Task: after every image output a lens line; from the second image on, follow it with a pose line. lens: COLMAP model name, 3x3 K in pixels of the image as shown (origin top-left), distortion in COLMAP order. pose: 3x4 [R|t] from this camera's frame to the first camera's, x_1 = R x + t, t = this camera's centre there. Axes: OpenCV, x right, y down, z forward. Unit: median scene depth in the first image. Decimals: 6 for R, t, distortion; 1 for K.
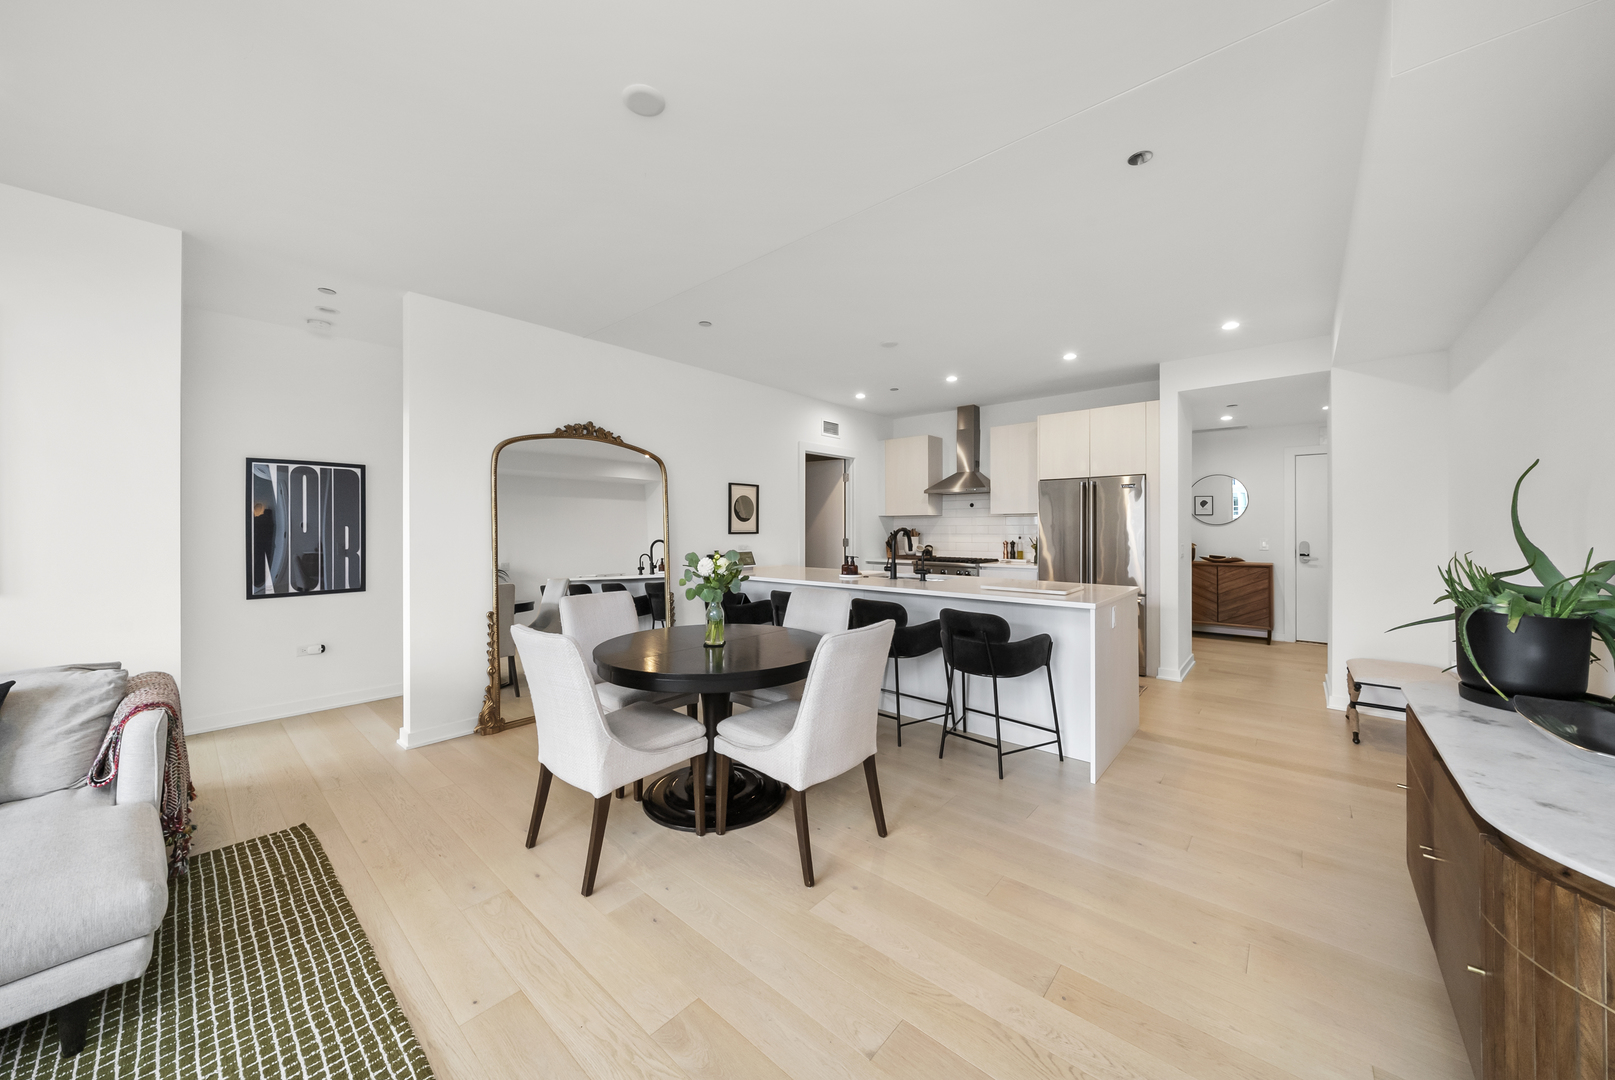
lens RADIAL K [[558.0, 0, 803.7], [0, 558.0, 525.1], [0, 0, 1]] dist [-0.000910, 0.000054]
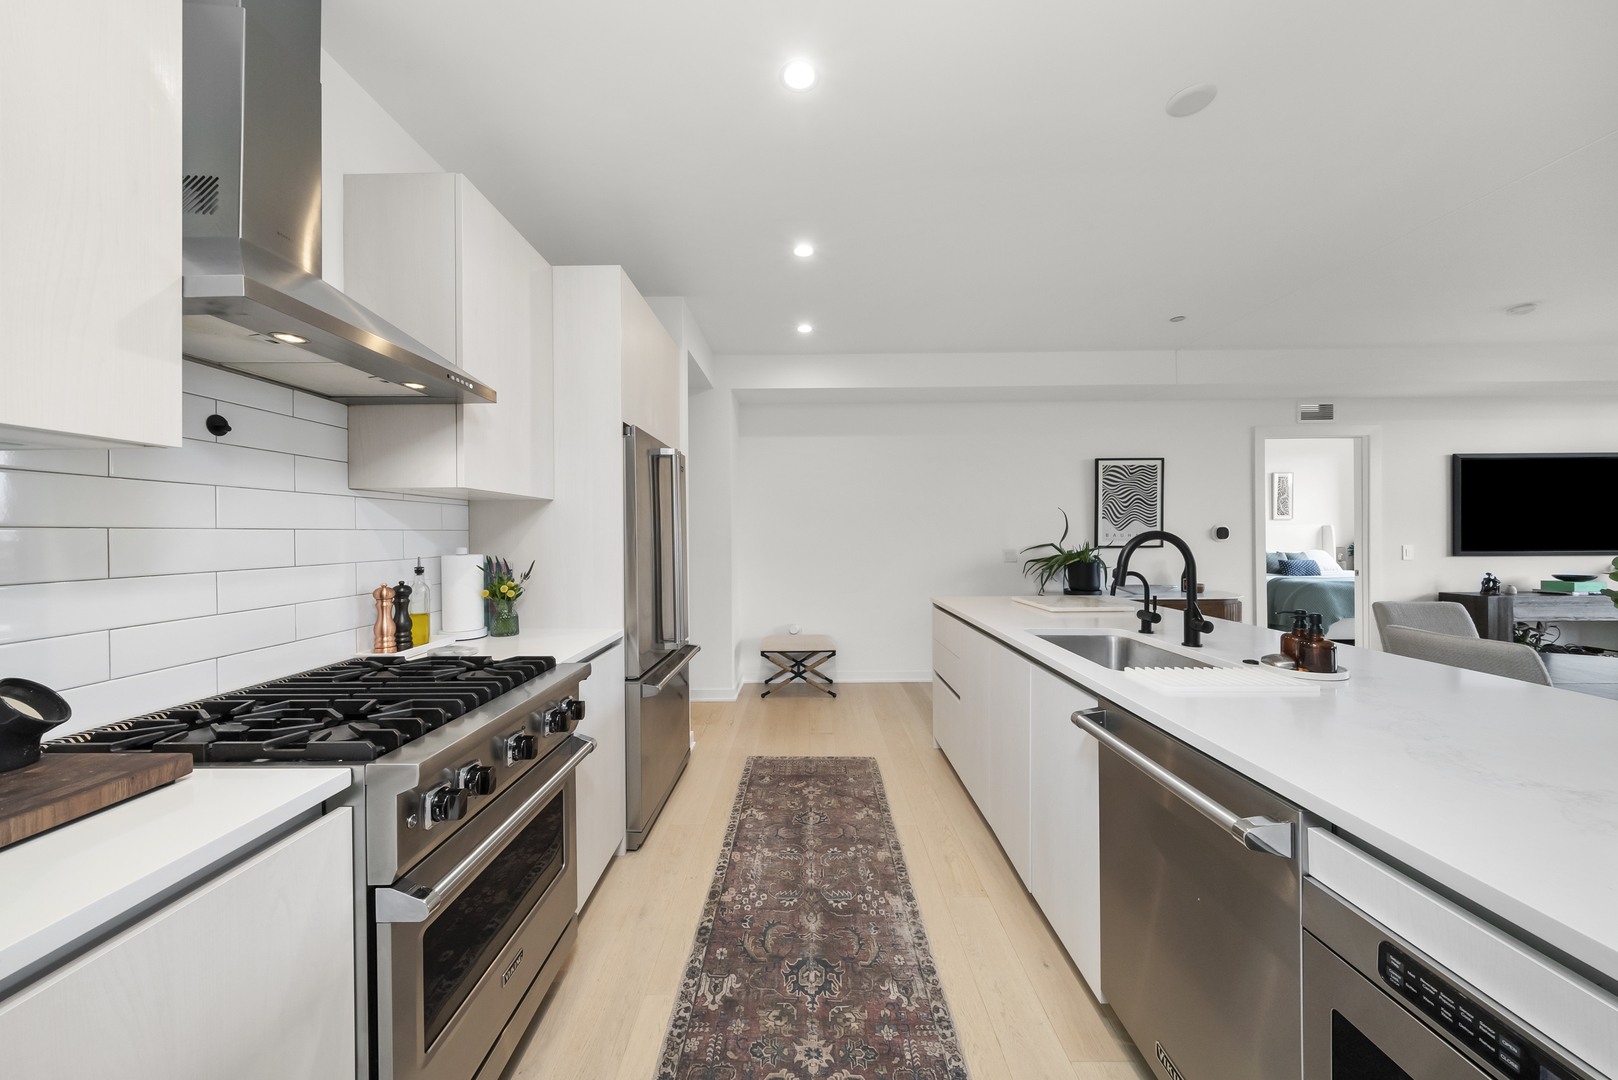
lens RADIAL K [[555.7, 0, 803.5], [0, 555.7, 536.1], [0, 0, 1]] dist [-0.000840, -0.000047]
pose [[-0.655215, 0.003835, 0.755432, 0.017311], [0.005401, 0.999985, -0.000392, 0.005159], [-0.755423, 0.003824, -0.655227, 1.068820]]
